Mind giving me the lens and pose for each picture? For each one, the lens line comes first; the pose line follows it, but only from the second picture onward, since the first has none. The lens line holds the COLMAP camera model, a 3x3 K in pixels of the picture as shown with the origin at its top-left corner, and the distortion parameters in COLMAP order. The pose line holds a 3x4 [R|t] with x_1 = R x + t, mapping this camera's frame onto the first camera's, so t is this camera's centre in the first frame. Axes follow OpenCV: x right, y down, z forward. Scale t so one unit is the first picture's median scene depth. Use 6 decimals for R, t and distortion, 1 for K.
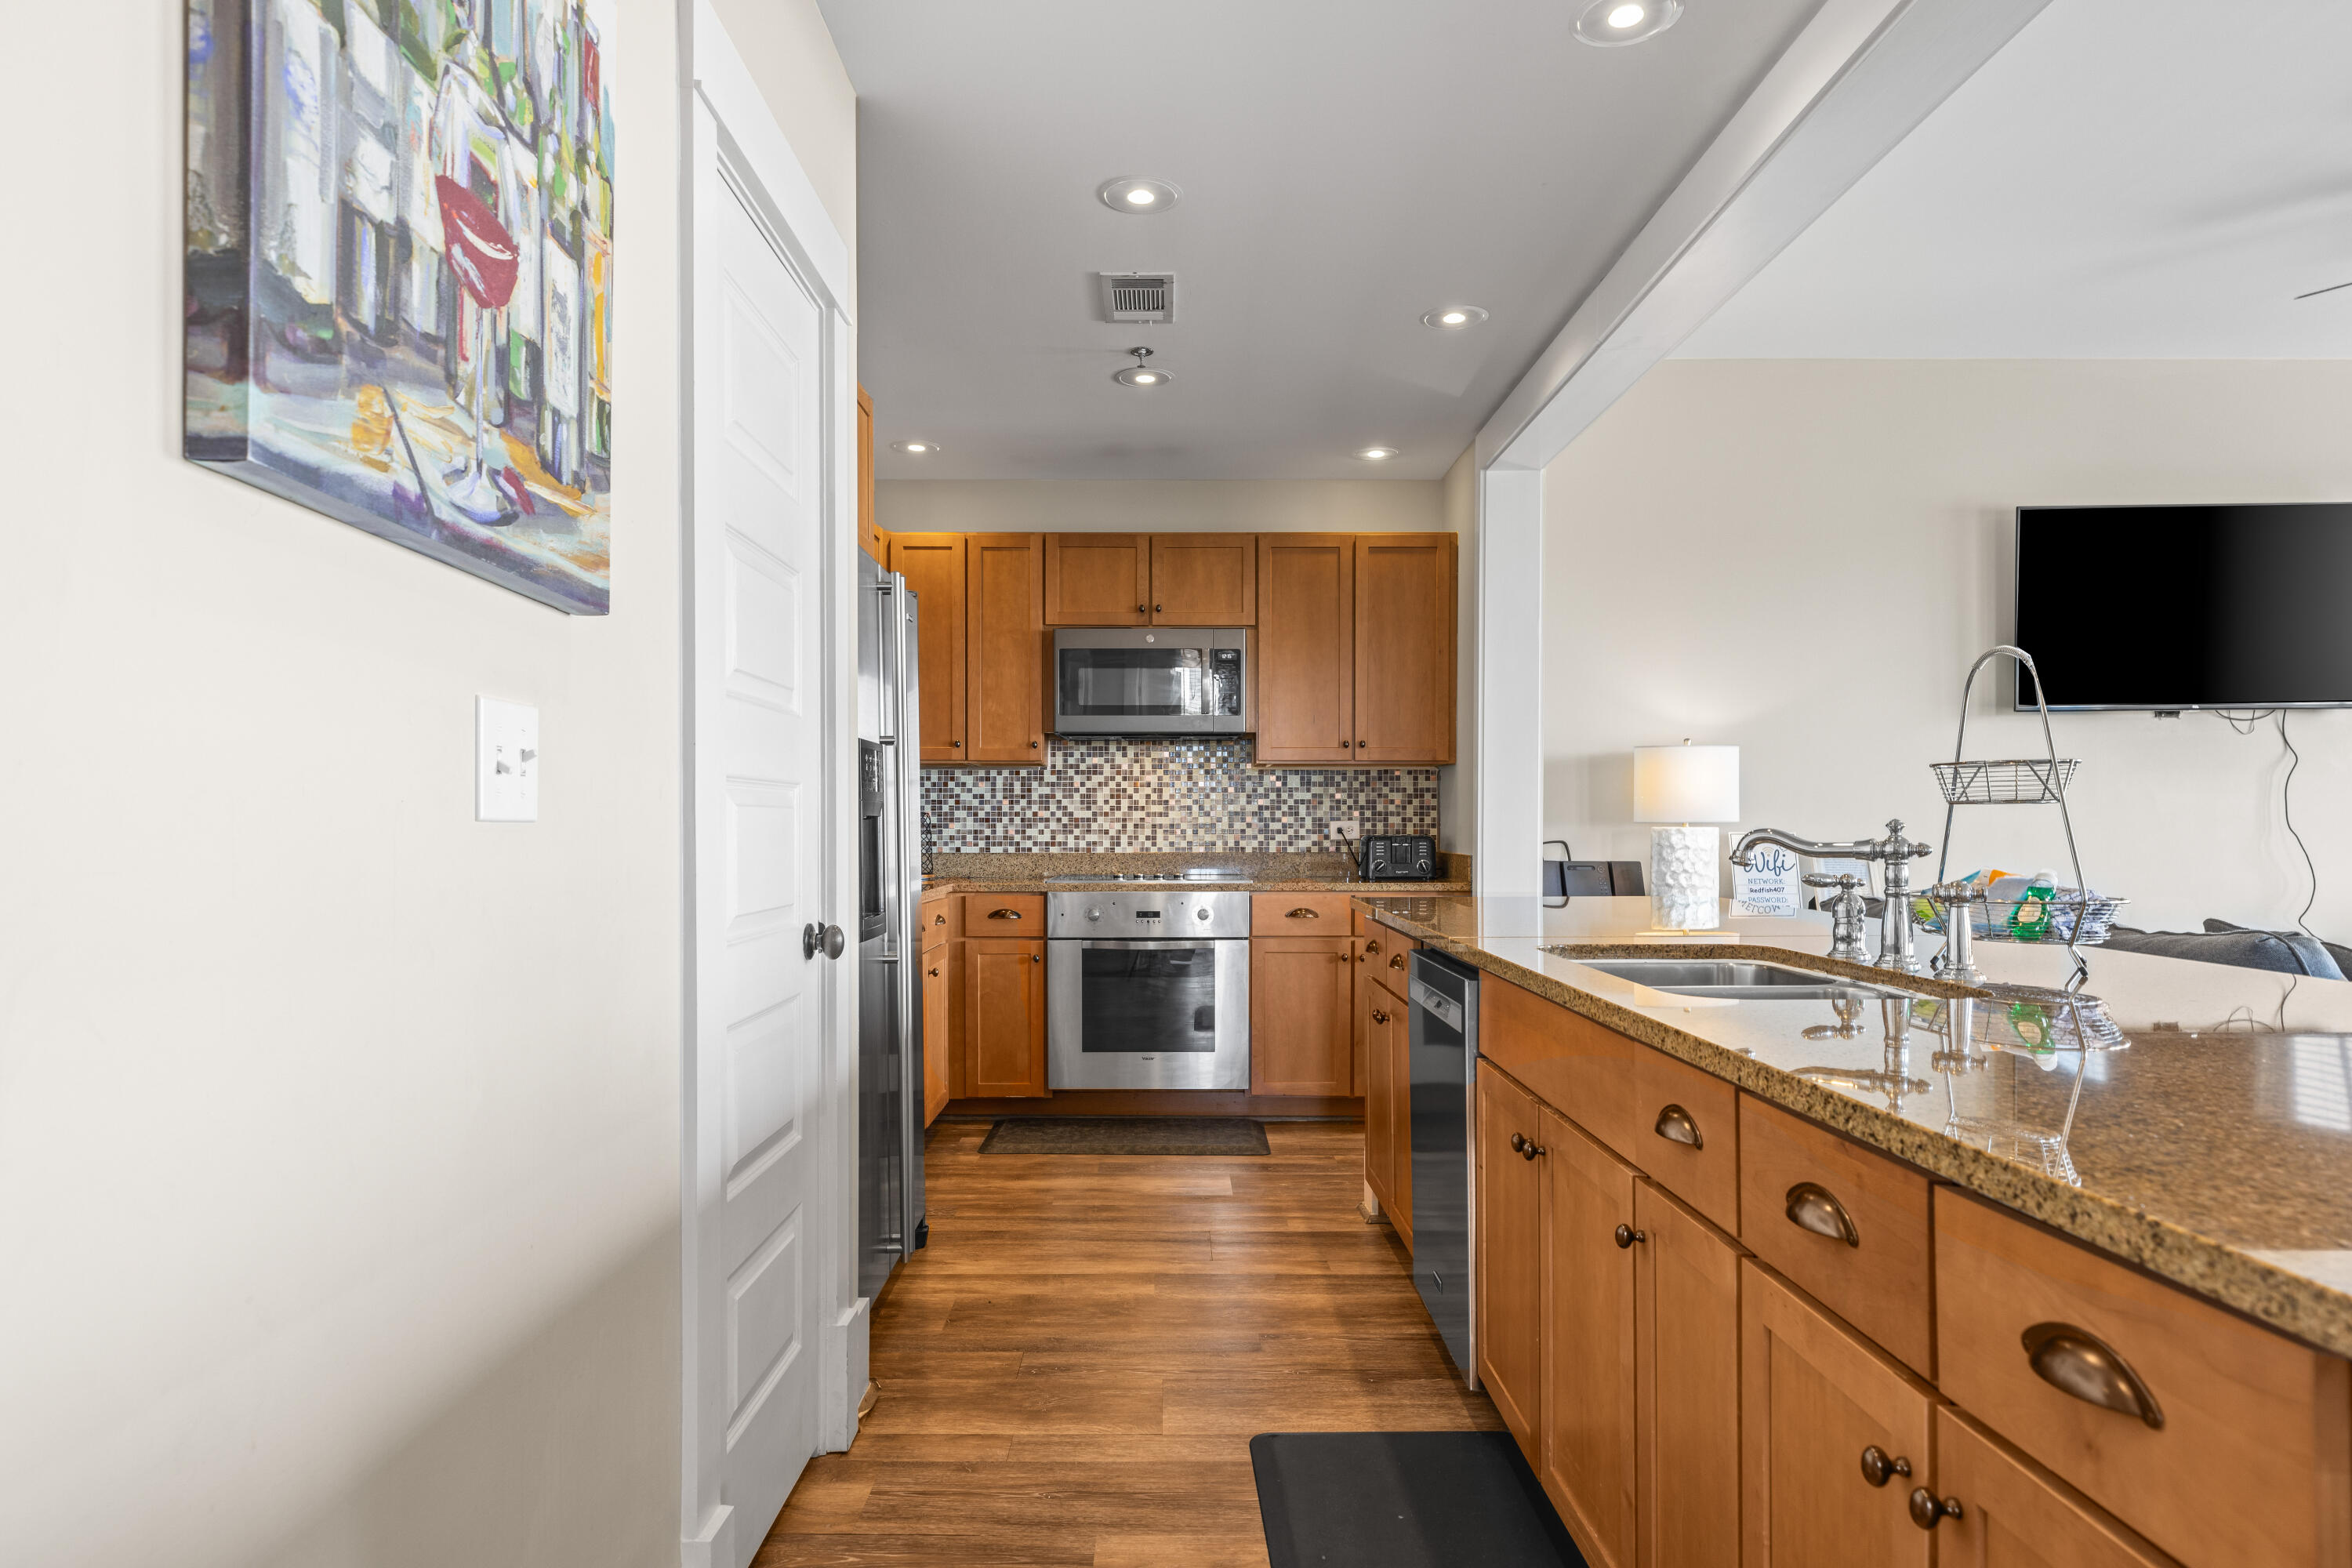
lens RADIAL K [[1343.7, 0, 1173.3], [0, 1343.7, 833.0], [0, 0, 1]] dist [0.007654, 0.000850]
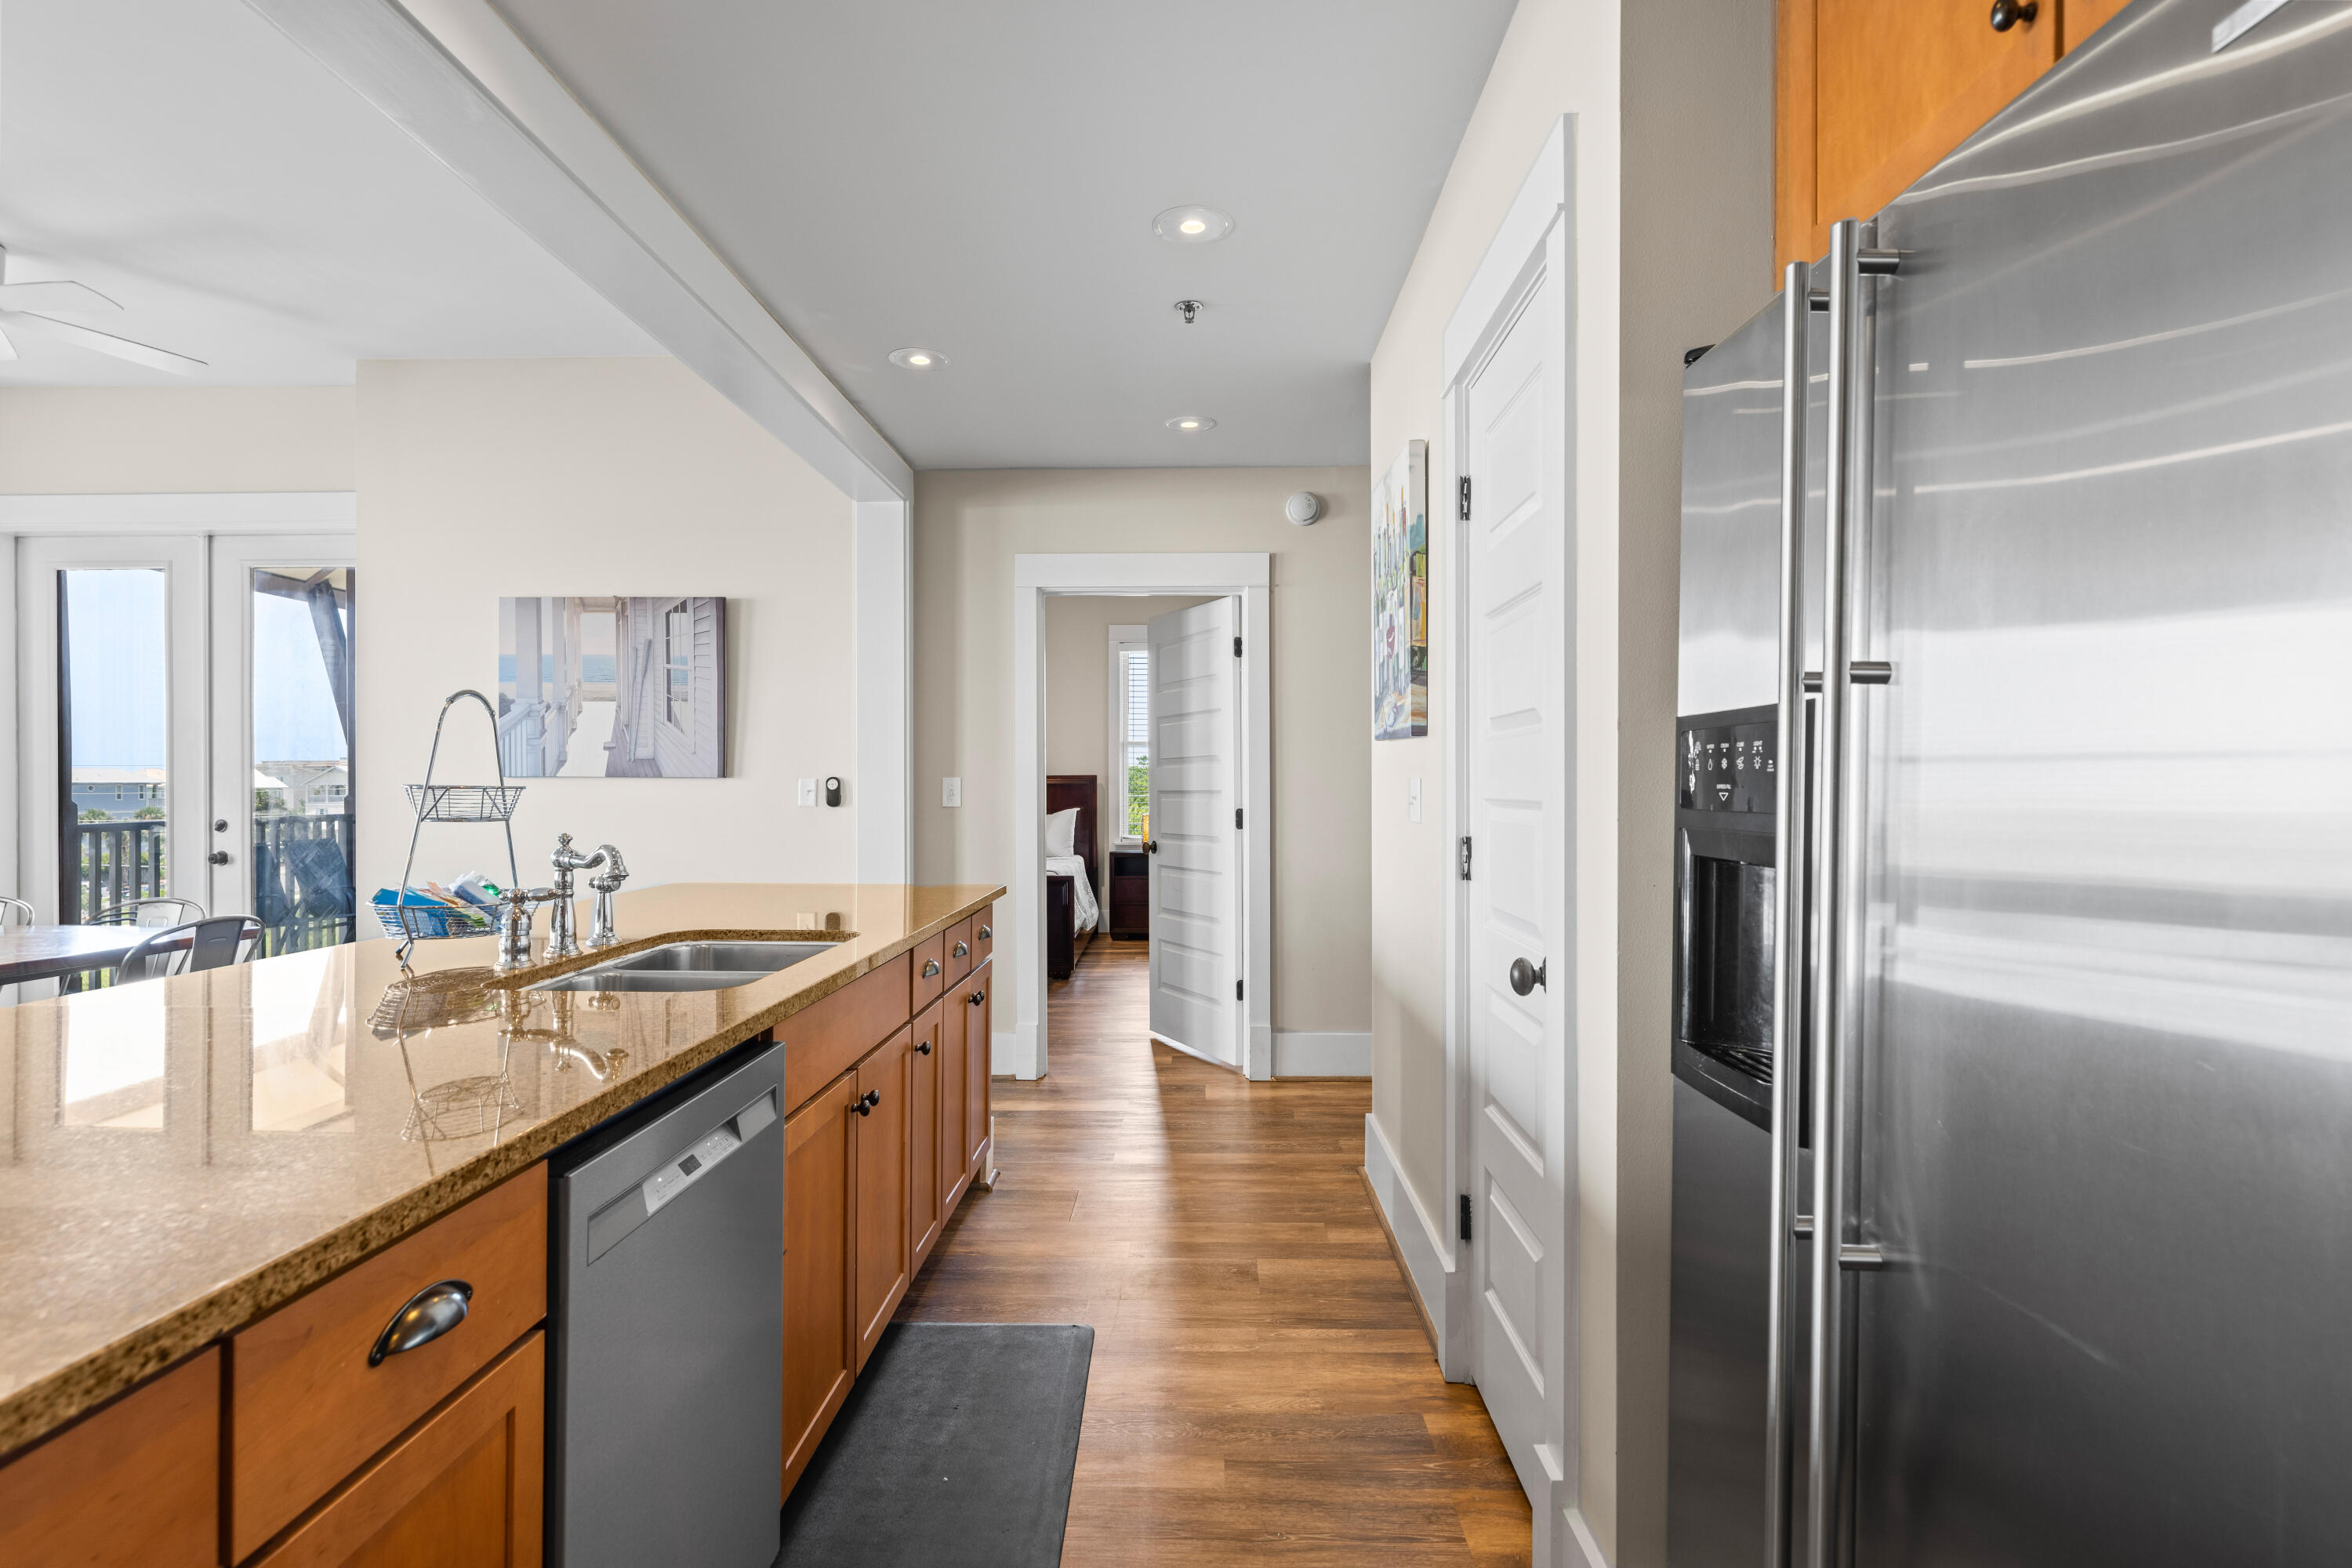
lens RADIAL K [[1156.8, 0, 1170.8], [0, 1156.8, 783.5], [0, 0, 1]] dist [-0.001816, 0.002251]
pose [[-0.999806, 0.000119, 0.019671, -0.013025], [0.000329, 0.999943, 0.010705, -0.026327], [-0.019669, 0.010710, -0.999749, 0.799201]]
